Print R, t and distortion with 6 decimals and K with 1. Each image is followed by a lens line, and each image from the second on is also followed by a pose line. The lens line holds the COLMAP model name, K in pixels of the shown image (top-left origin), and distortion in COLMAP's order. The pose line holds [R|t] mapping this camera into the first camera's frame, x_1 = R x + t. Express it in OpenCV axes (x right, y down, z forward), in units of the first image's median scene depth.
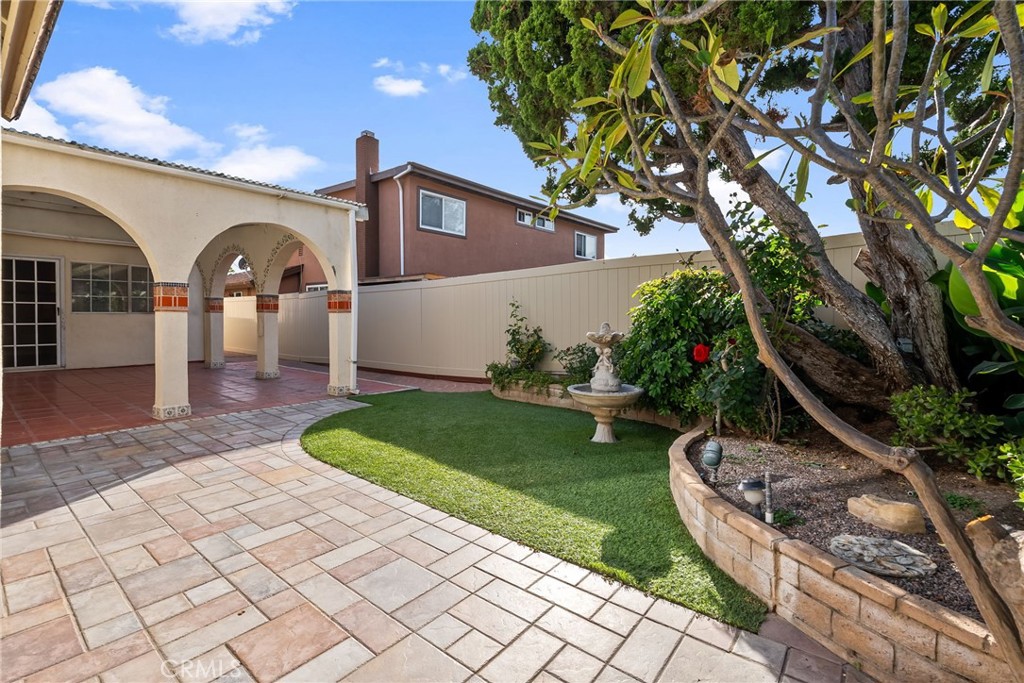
lens RADIAL K [[461.6, 0, 512.3], [0, 461.6, 319.8], [0, 0, 1]] dist [-0.011381, 0.002254]
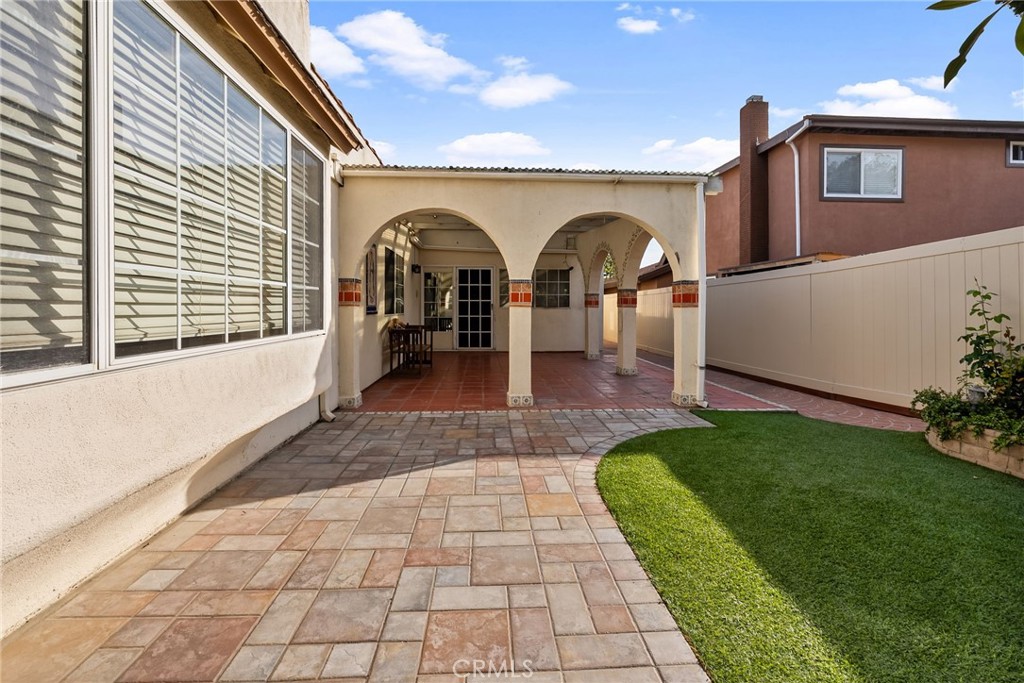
lens RADIAL K [[461.6, 0, 512.5], [0, 461.6, 310.8], [0, 0, 1]] dist [-0.011381, 0.002254]
pose [[0.675136, 0.002384, -0.737689, 0.034846], [-0.007961, 0.999960, -0.004054, -0.003149], [0.737650, 0.008610, 0.675128, 0.205590]]
